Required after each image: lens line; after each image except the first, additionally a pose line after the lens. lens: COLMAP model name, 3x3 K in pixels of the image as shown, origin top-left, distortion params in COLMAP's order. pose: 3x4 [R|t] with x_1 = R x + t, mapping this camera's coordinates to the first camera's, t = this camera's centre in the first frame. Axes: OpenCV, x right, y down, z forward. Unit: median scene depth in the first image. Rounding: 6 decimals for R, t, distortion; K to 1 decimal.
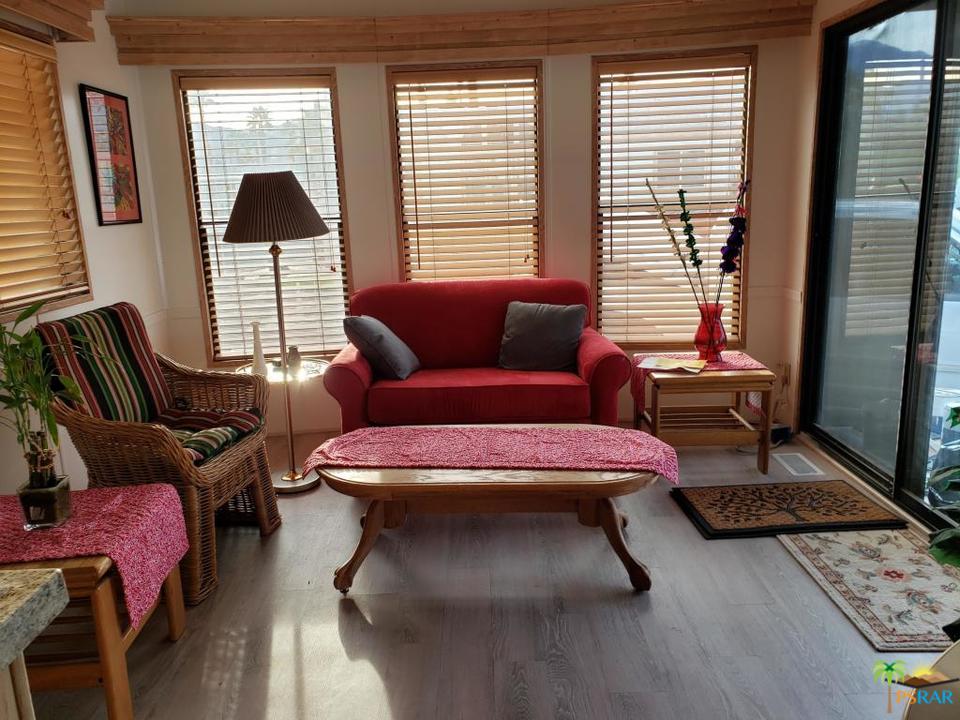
lens RADIAL K [[751.7, 0, 468.1], [0, 751.7, 374.8], [0, 0, 1]] dist [0.045383, -0.026946]
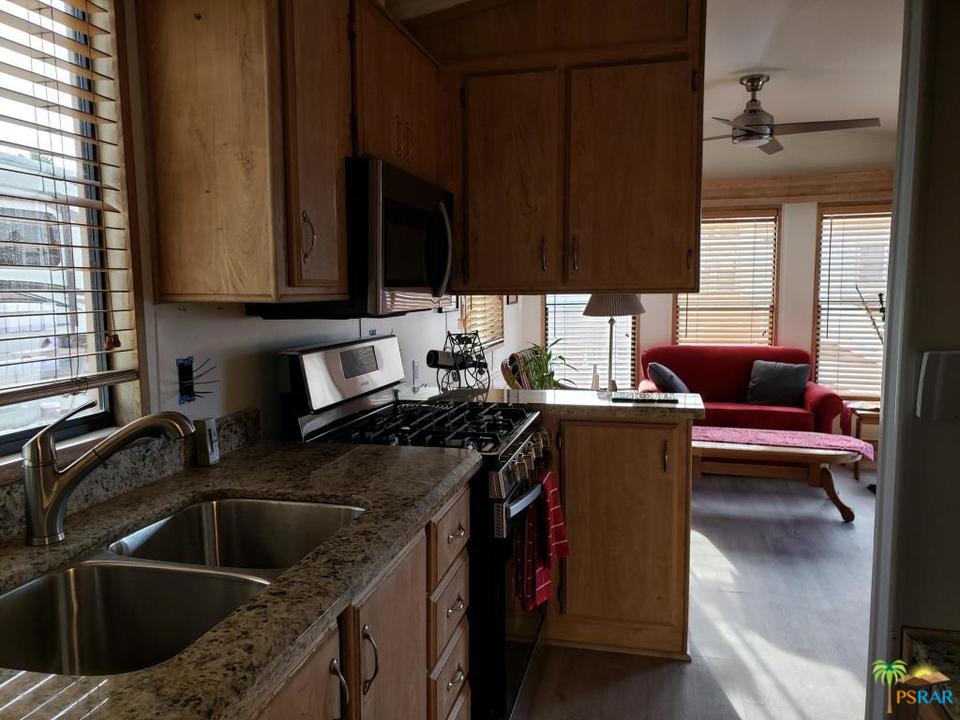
lens RADIAL K [[751.7, 0, 465.5], [0, 751.7, 370.9], [0, 0, 1]] dist [0.045383, -0.026946]
pose [[0.972208, 0.054863, -0.227600, -0.162596], [-0.078182, 0.992428, -0.094734, 0.113607], [0.220679, 0.109895, 0.969136, -0.606335]]
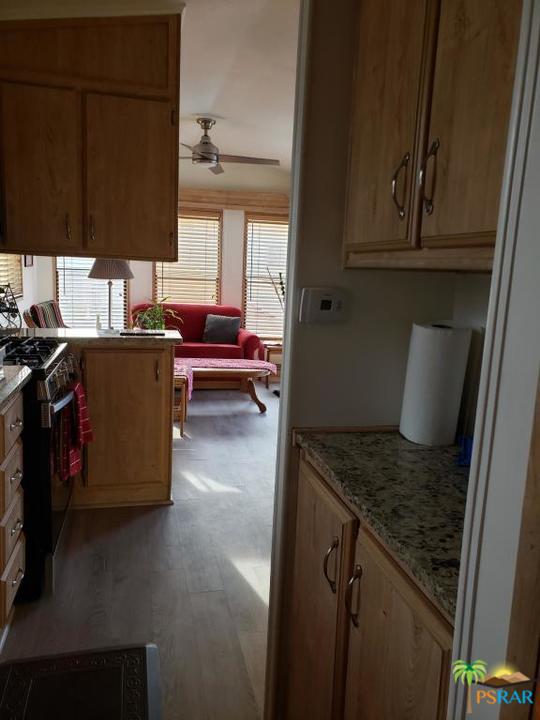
lens RADIAL K [[578.1, 0, 272.1], [0, 578.1, 367.7], [0, 0, 1]] dist [0.027093, -0.018948]
pose [[0.965307, 0.041208, 0.257844, -0.197239], [-0.027114, 0.997950, -0.057978, 0.157663], [-0.259705, 0.048976, 0.964445, -0.717778]]
